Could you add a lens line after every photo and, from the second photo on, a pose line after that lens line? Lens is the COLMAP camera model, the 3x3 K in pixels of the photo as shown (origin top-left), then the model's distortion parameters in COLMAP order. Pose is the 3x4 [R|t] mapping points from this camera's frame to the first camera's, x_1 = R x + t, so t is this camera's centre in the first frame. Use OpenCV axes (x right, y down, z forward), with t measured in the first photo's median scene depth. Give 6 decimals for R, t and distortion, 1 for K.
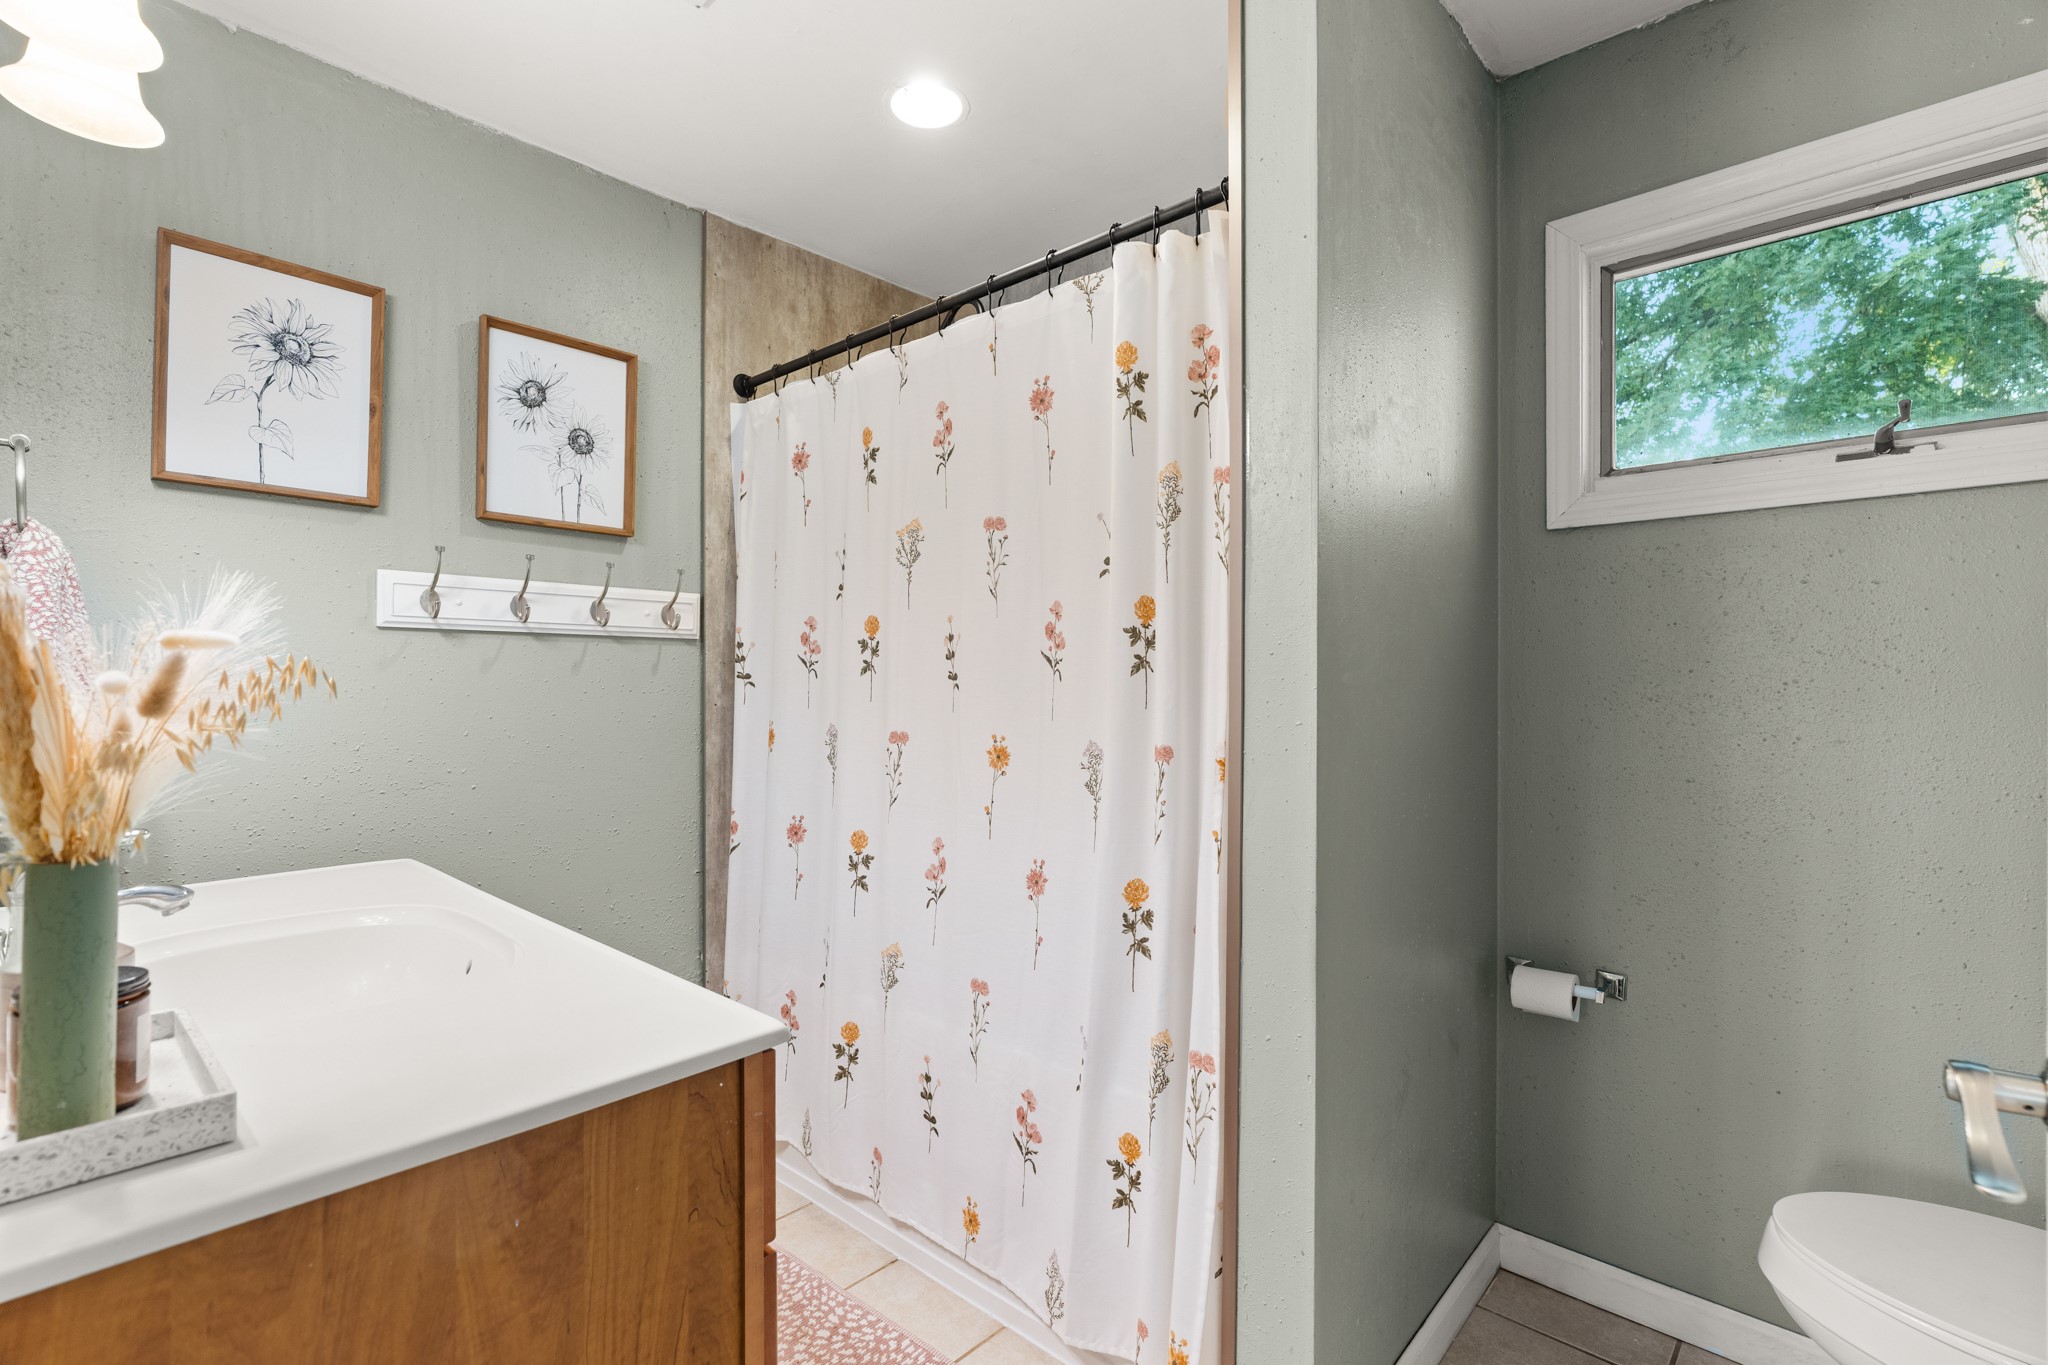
lens RADIAL K [[933.7, 0, 1031.1], [0, 933.7, 681.3], [0, 0, 1]] dist [-0.007242, 0.002497]
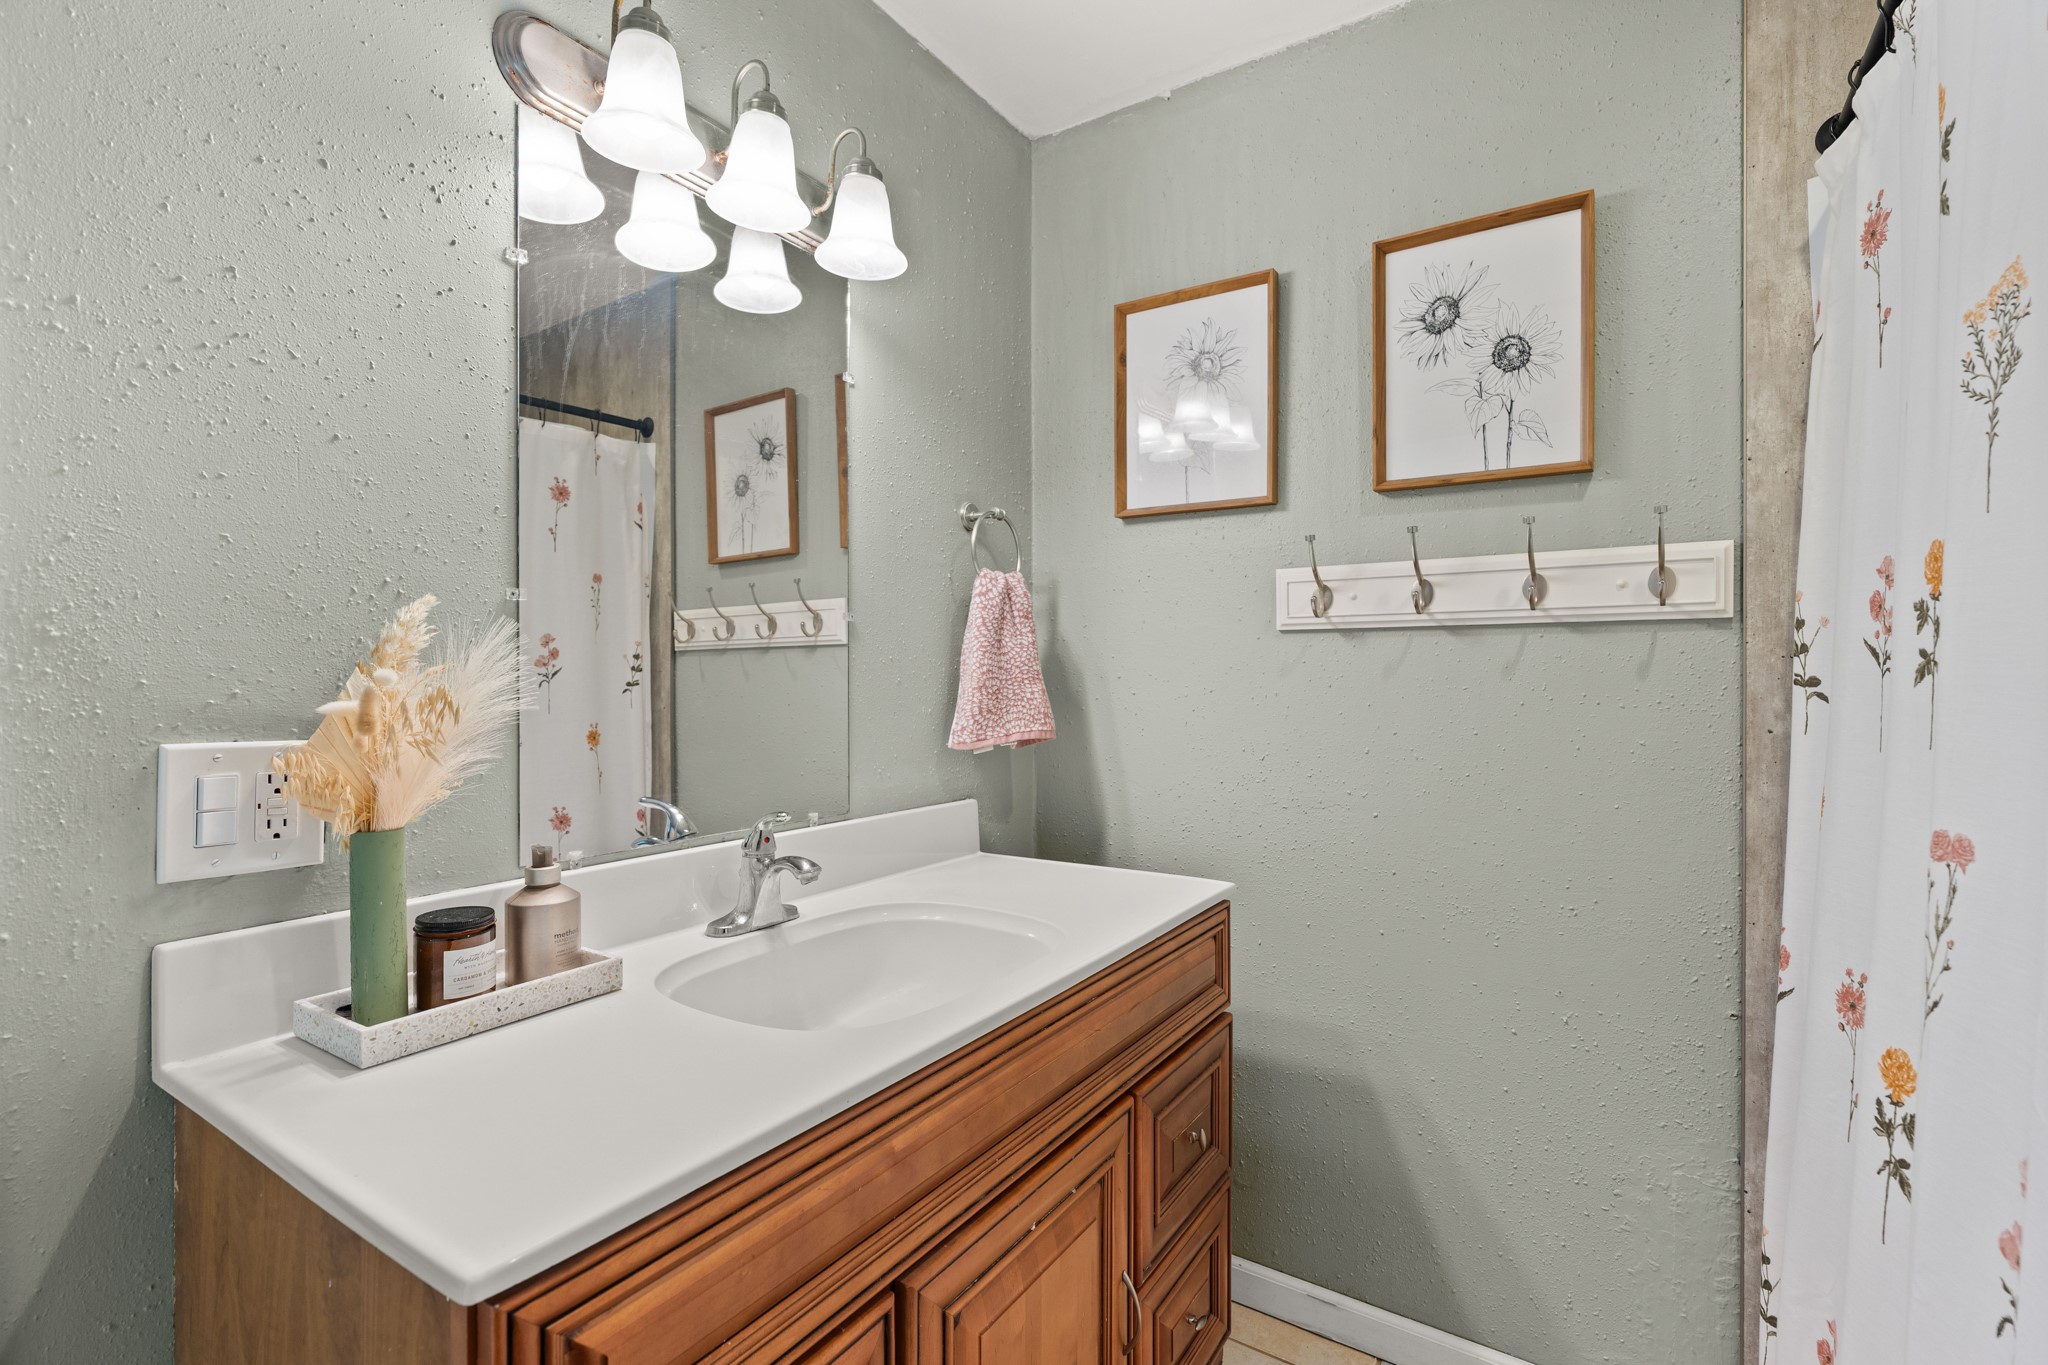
lens RADIAL K [[933.7, 0, 1026.9], [0, 933.7, 682.1], [0, 0, 1]] dist [-0.007242, 0.002497]
pose [[0.152827, 0.006093, -0.988234, 0.170563], [0.005566, 0.999960, 0.007026, -0.012922], [0.988237, -0.006574, 0.152787, 0.534896]]
